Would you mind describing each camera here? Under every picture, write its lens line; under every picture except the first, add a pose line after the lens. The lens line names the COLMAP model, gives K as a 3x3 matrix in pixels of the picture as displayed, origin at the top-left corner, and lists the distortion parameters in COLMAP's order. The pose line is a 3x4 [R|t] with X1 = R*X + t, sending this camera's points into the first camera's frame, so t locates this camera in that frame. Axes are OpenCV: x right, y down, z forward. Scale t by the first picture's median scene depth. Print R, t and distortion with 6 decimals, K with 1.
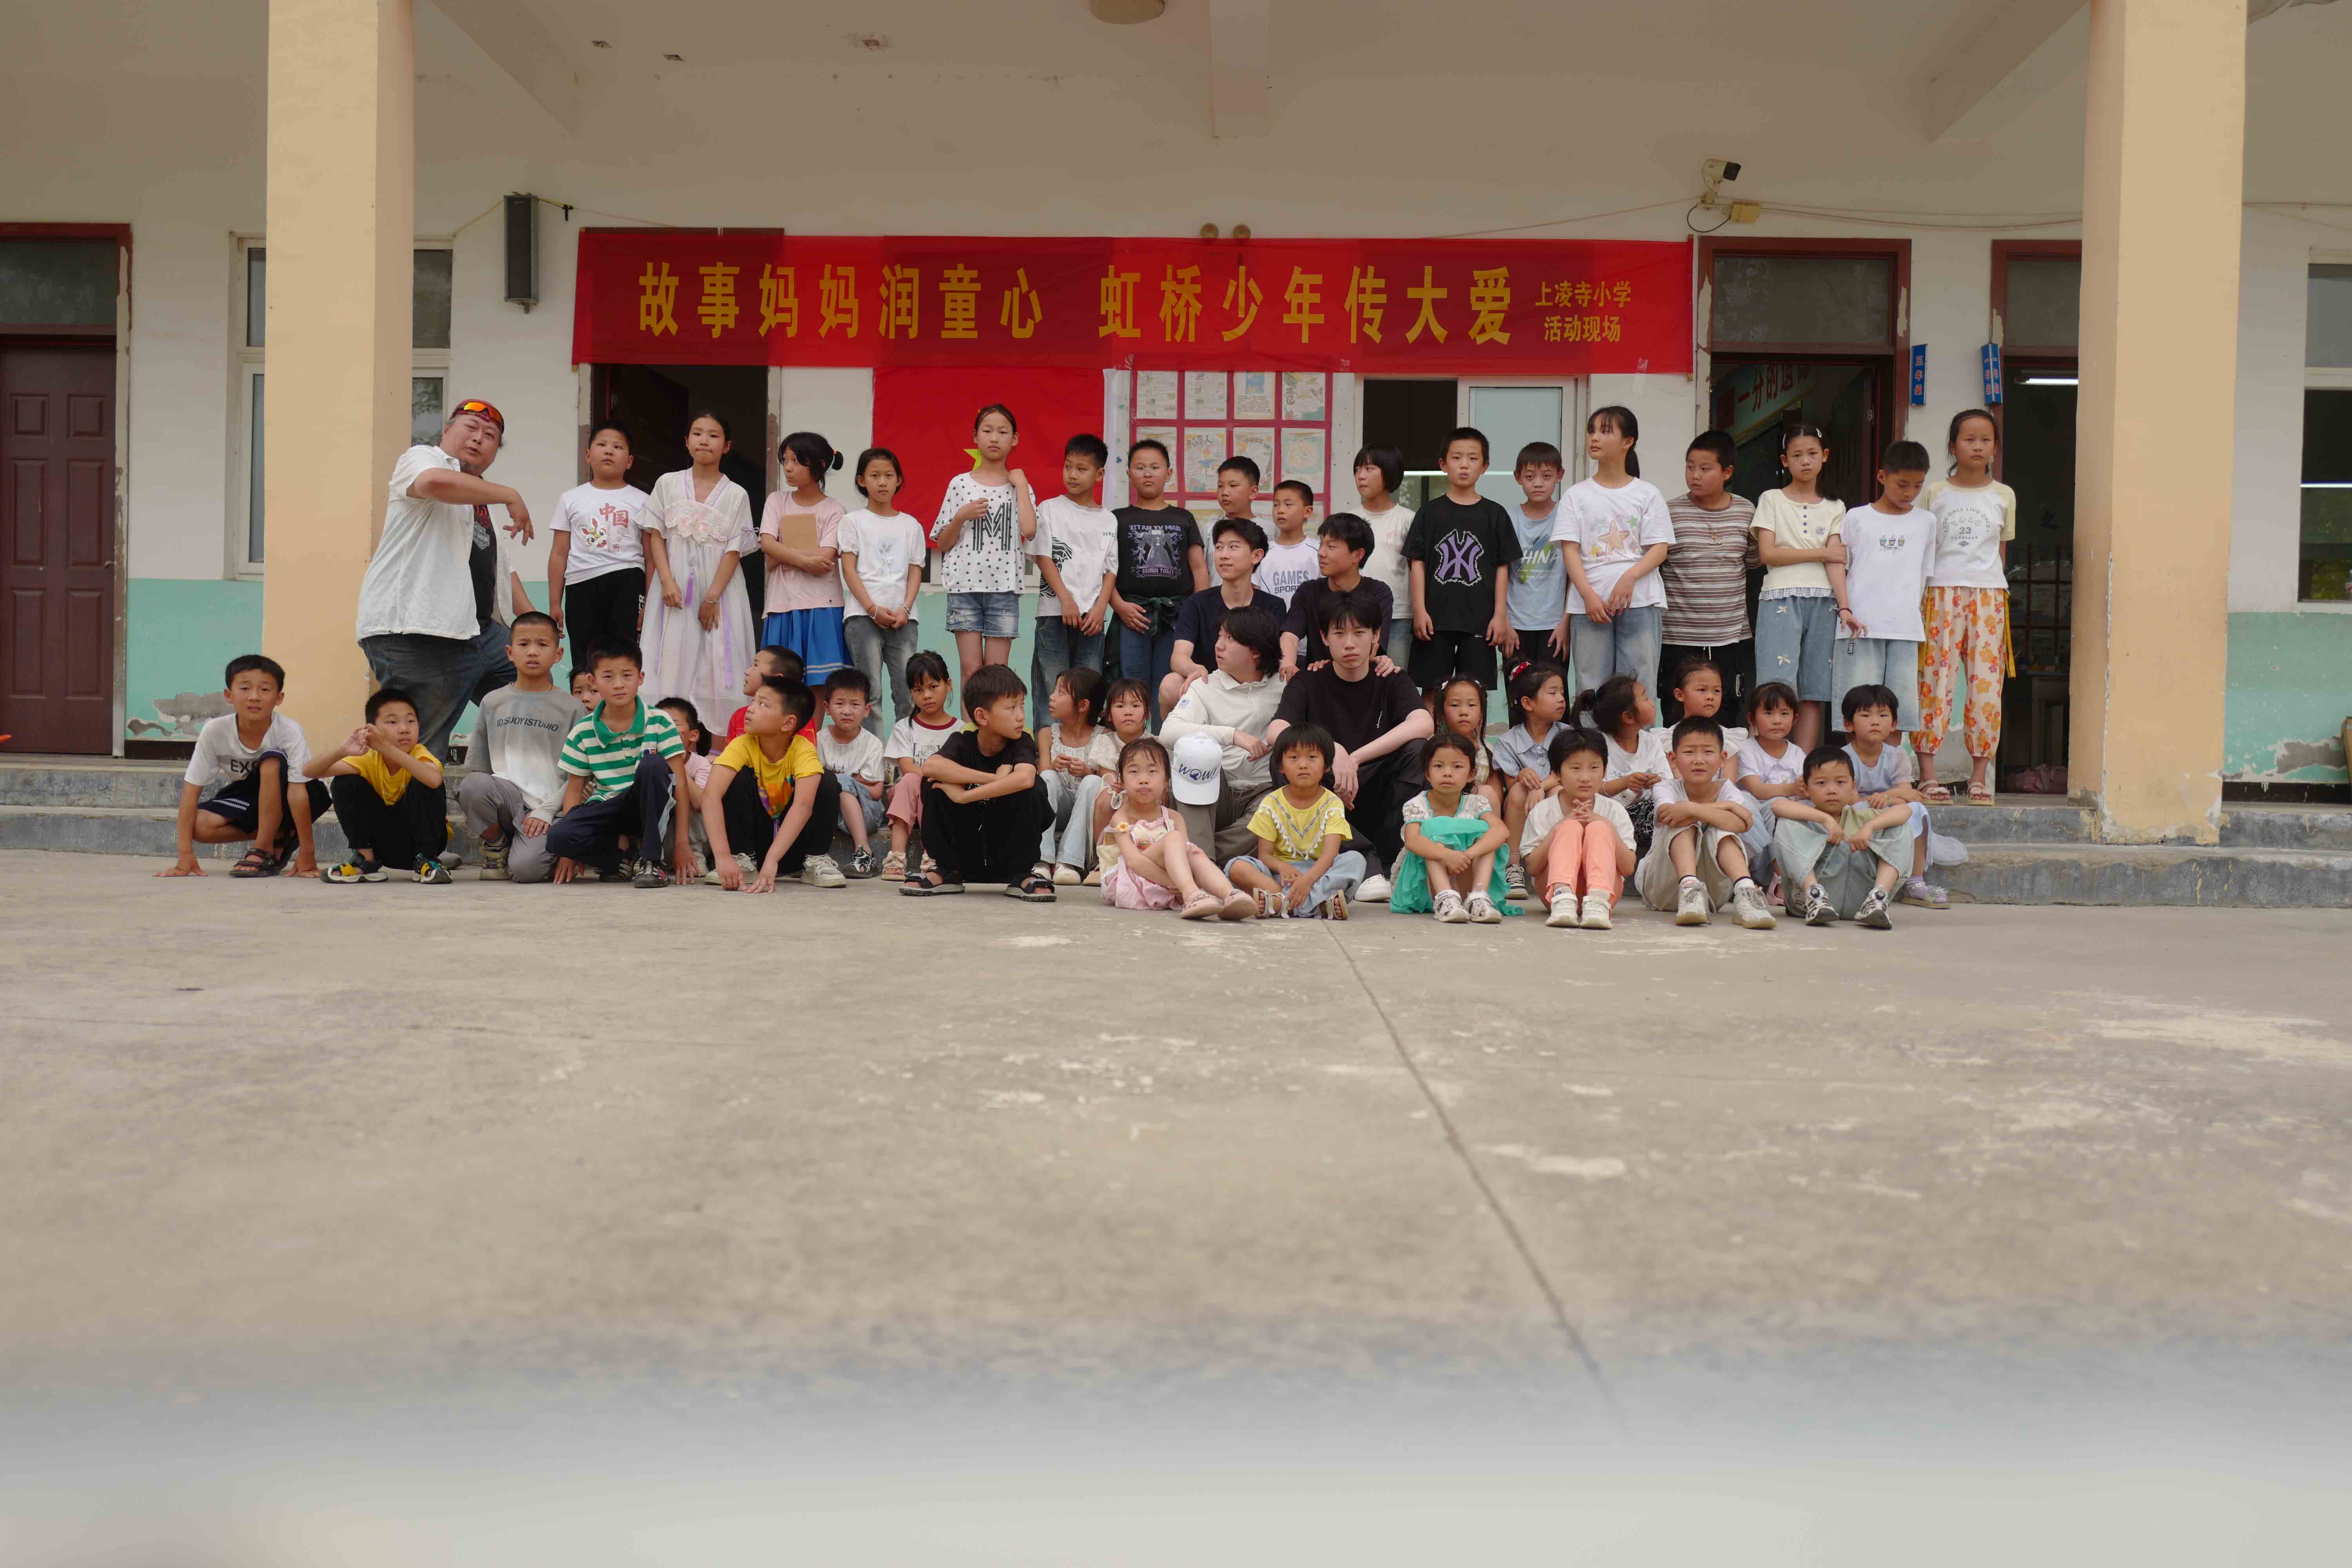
lens RADIAL K [[1802.0, 0, 1176.0], [0, 1802.0, 784.0], [0, 0, 1]] dist [0.002032, 0.052888]
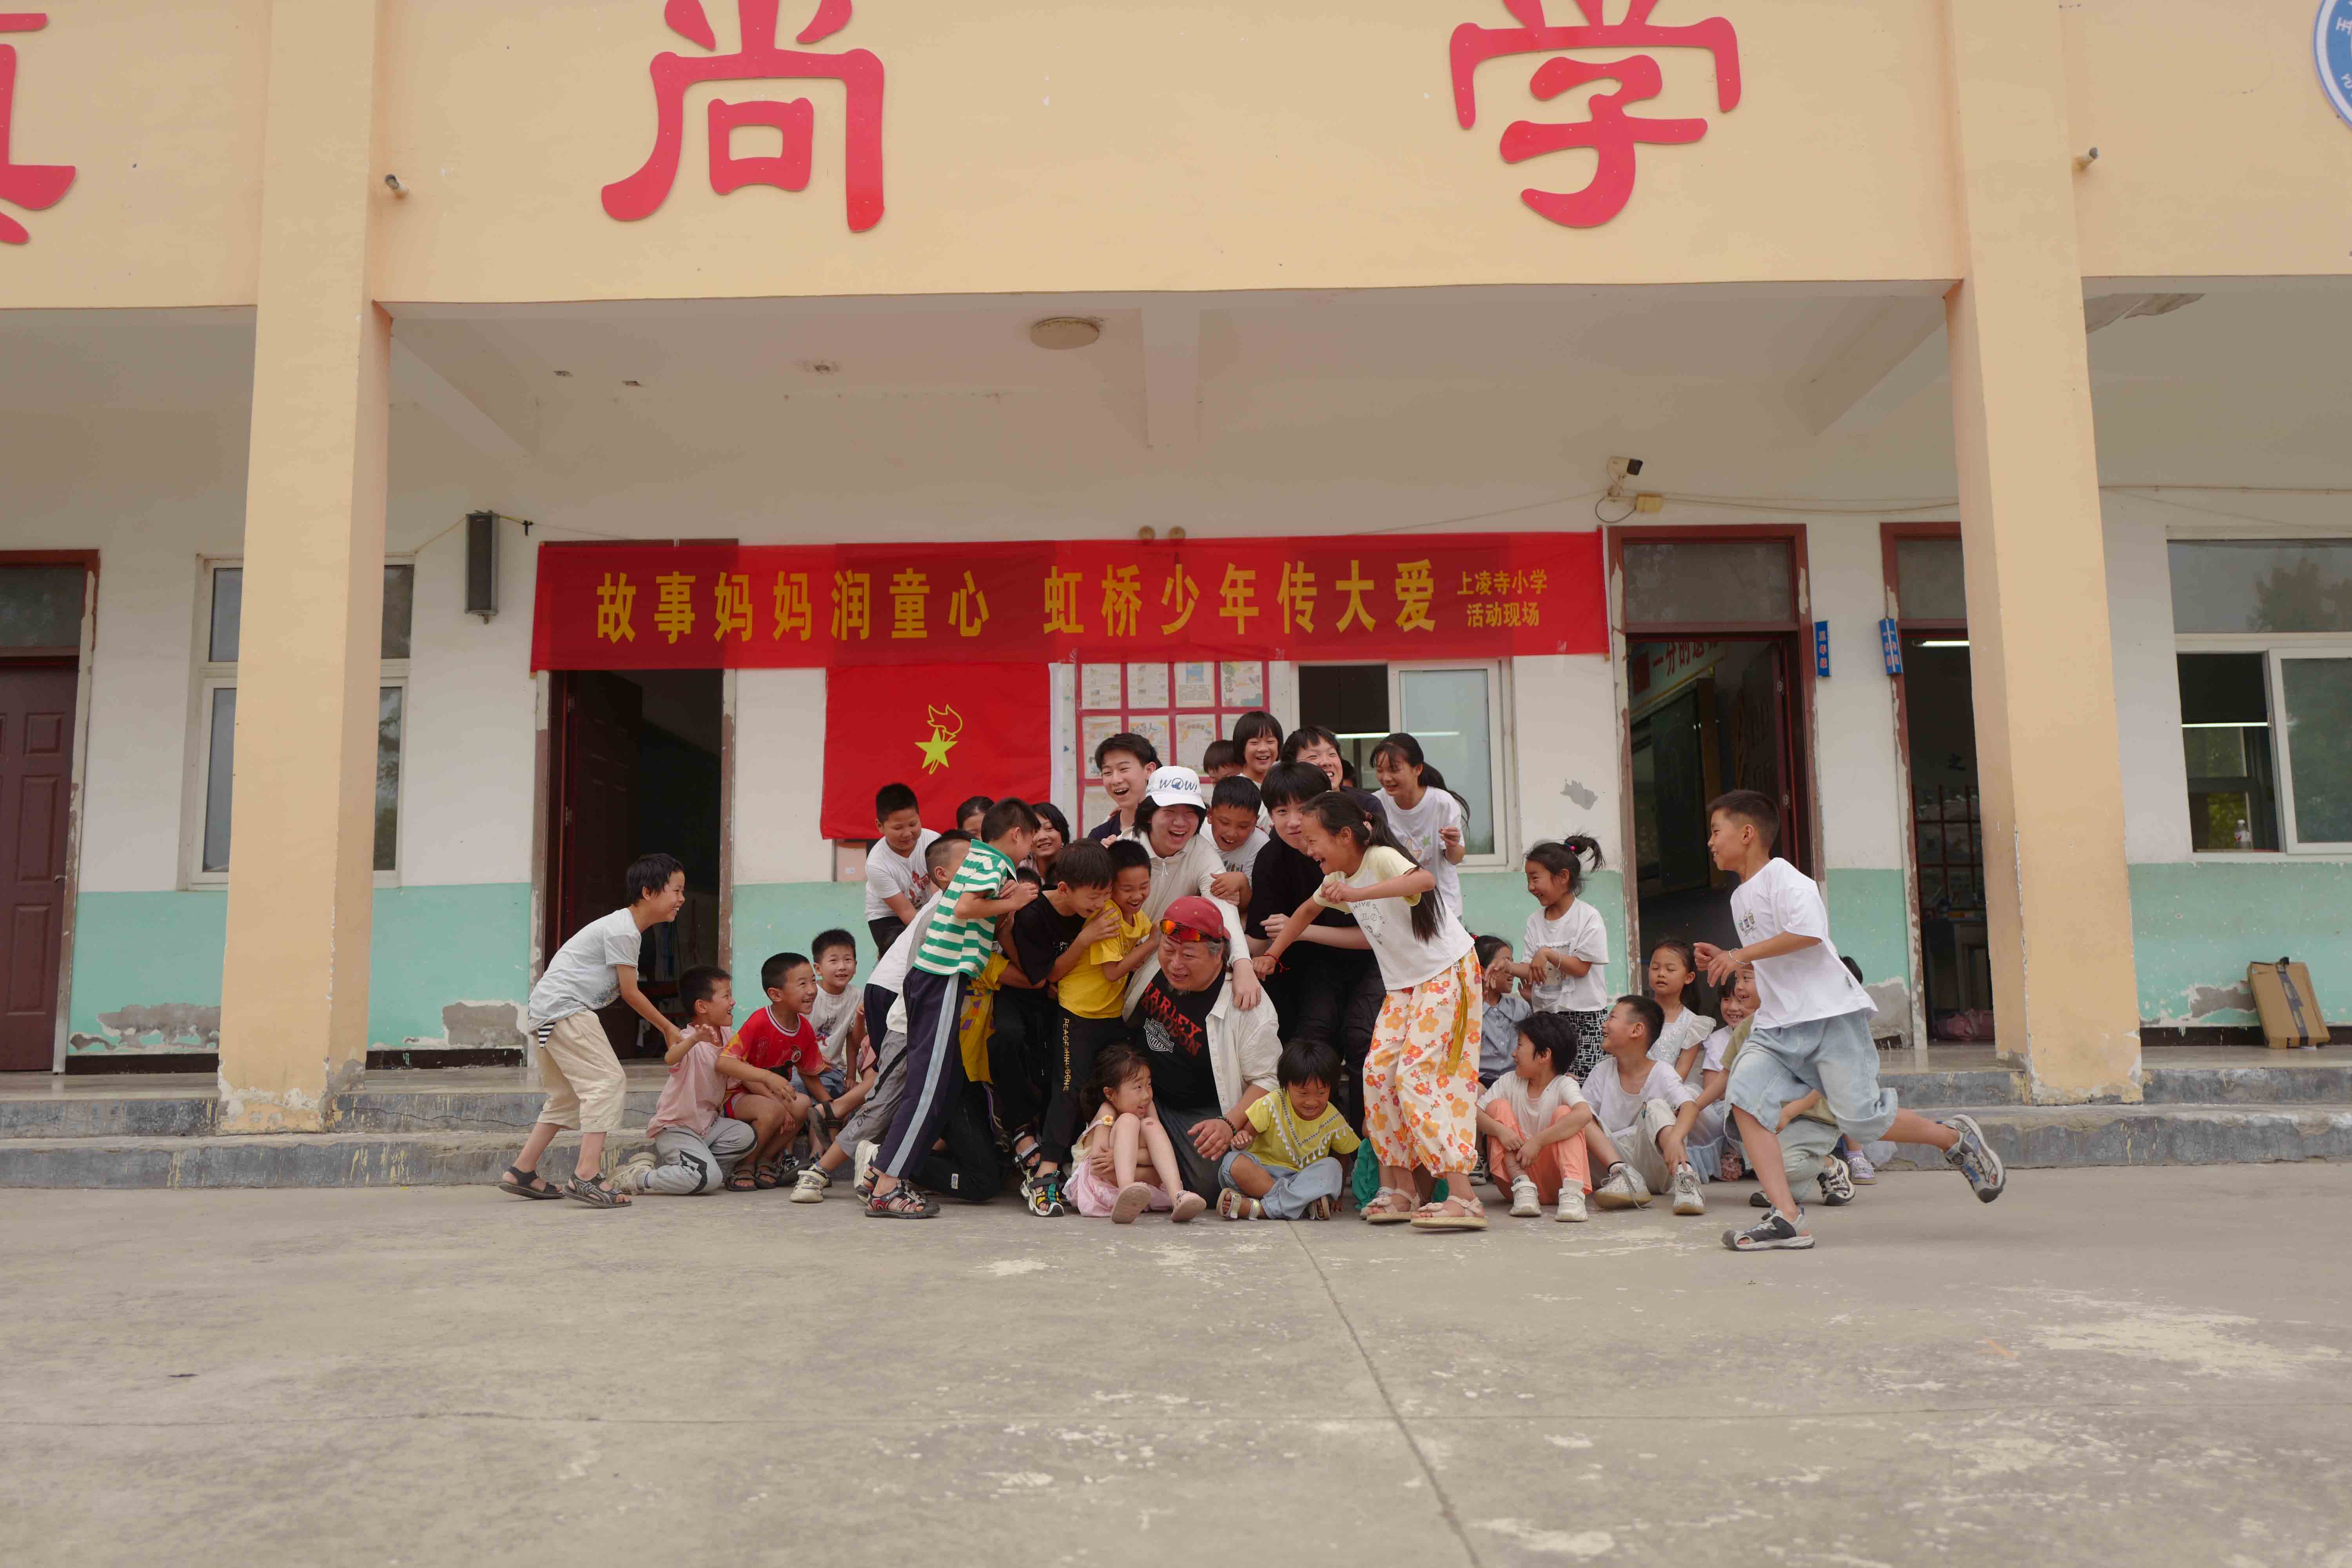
lens RADIAL K [[1820.3, 0, 1169.1], [0, 1820.3, 773.7], [0, 0, 1]] dist [-0.011679, 0.075565]
pose [[0.998917, -0.028306, 0.036928, -0.024782], [0.032754, 0.991487, -0.126018, -0.071252], [-0.033047, 0.127091, 0.991340, -0.071151]]
